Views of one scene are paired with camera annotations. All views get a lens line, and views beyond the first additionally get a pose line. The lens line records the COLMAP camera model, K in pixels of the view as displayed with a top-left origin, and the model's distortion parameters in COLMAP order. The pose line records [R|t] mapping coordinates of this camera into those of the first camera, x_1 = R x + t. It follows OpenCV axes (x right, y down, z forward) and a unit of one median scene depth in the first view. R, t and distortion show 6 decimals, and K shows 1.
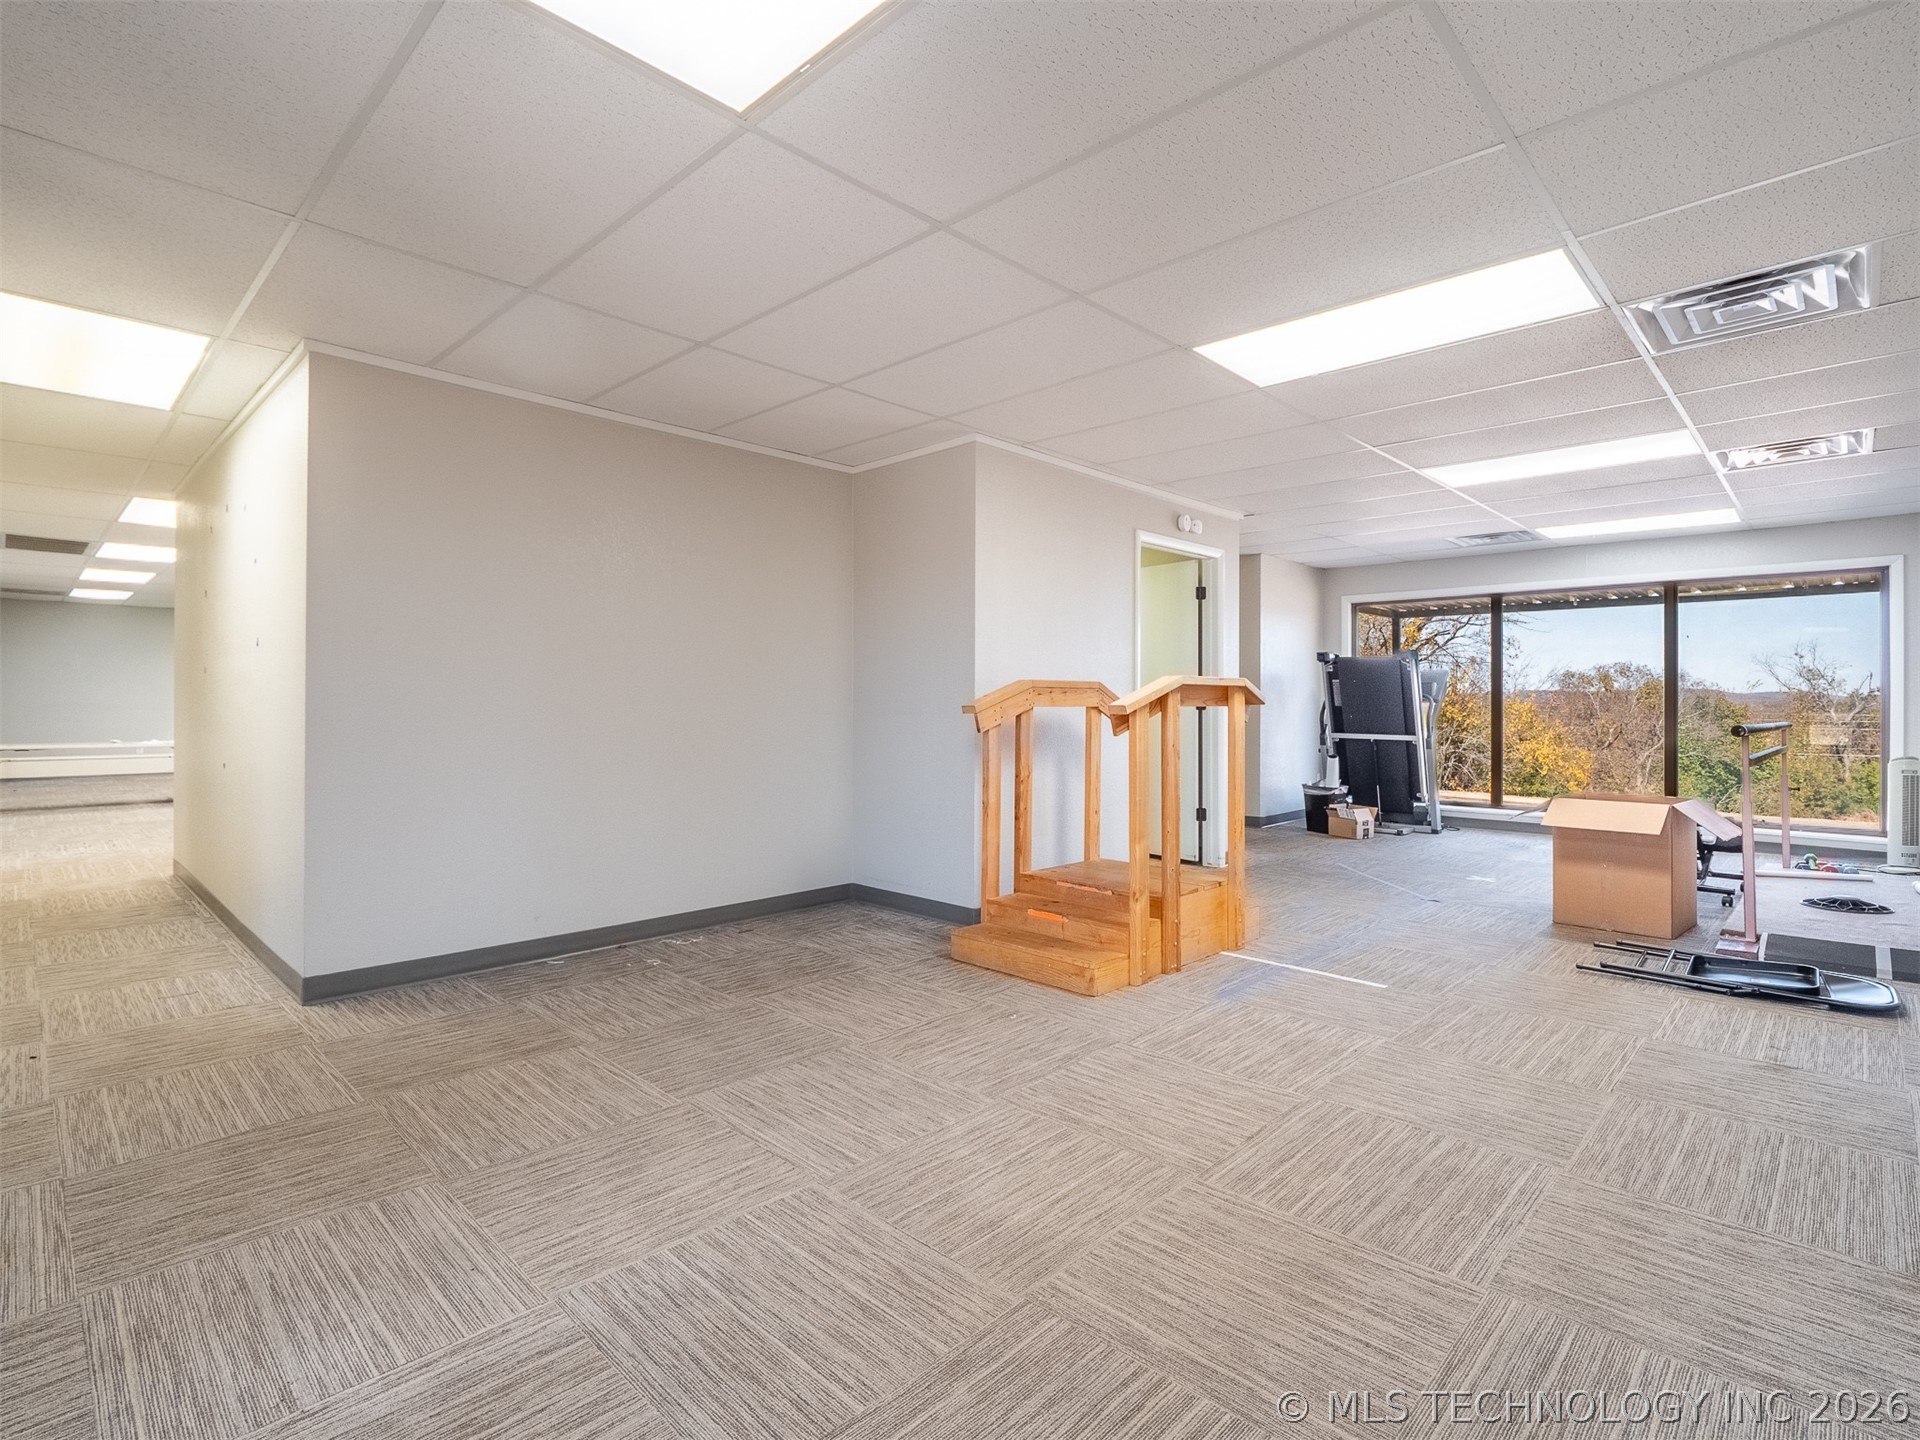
lens RADIAL K [[940.6, 0, 949.4], [0, 940.6, 705.8], [0, 0, 1]] dist [-0.009333, -0.003541]
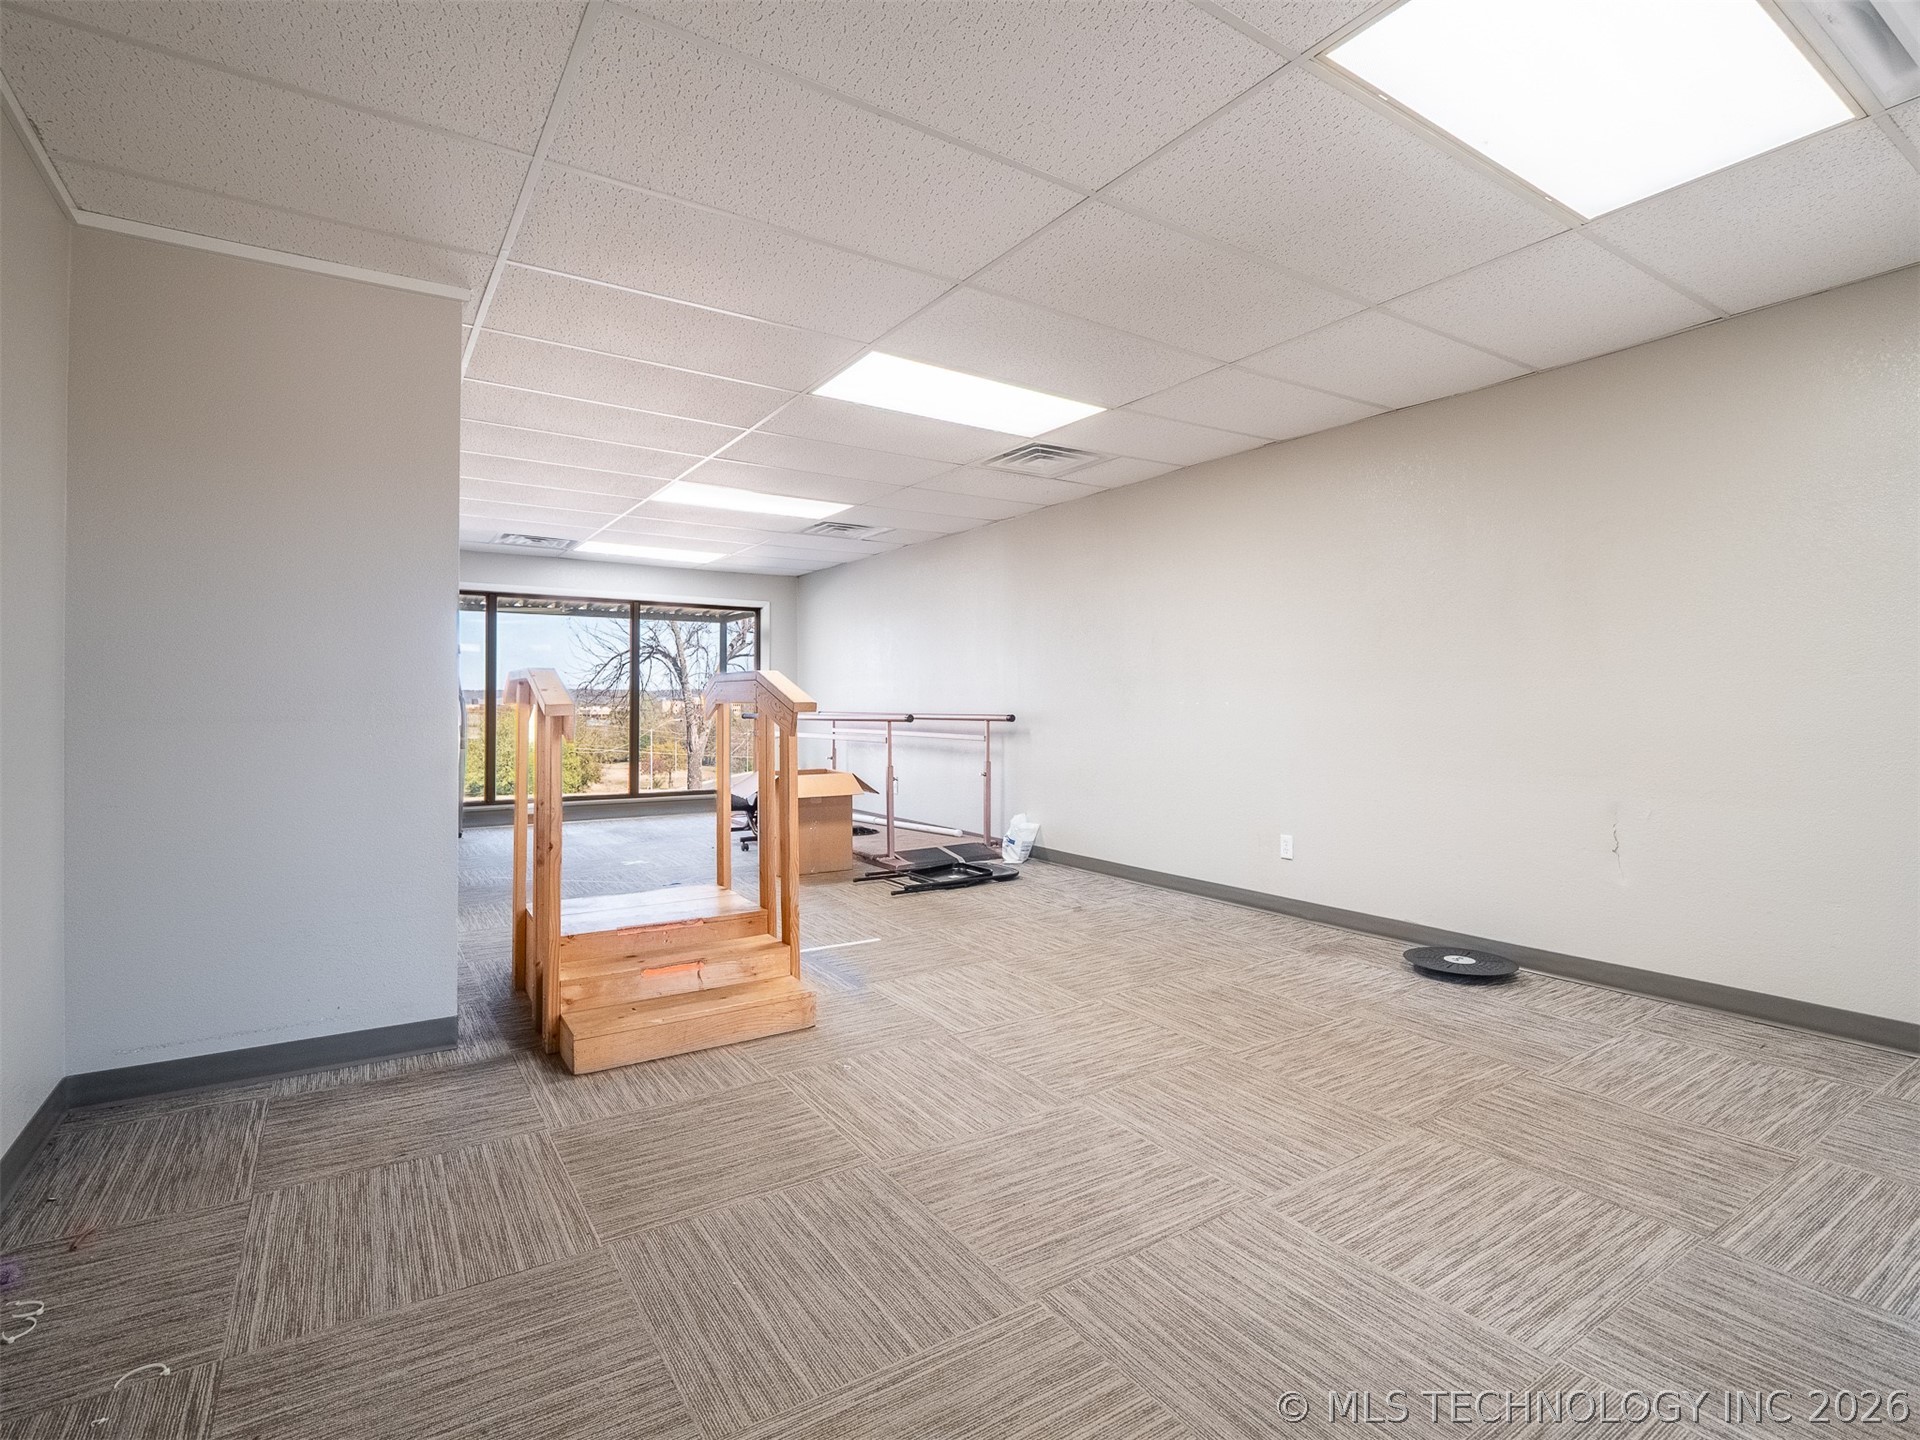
lens RADIAL K [[940.6, 0, 953.1], [0, 940.6, 713.7], [0, 0, 1]] dist [-0.009333, -0.003541]
pose [[0.211347, -0.016694, 0.977268, -0.870842], [0.004207, 0.999860, 0.016170, -0.006973], [-0.977402, 0.000694, 0.211388, 0.844750]]
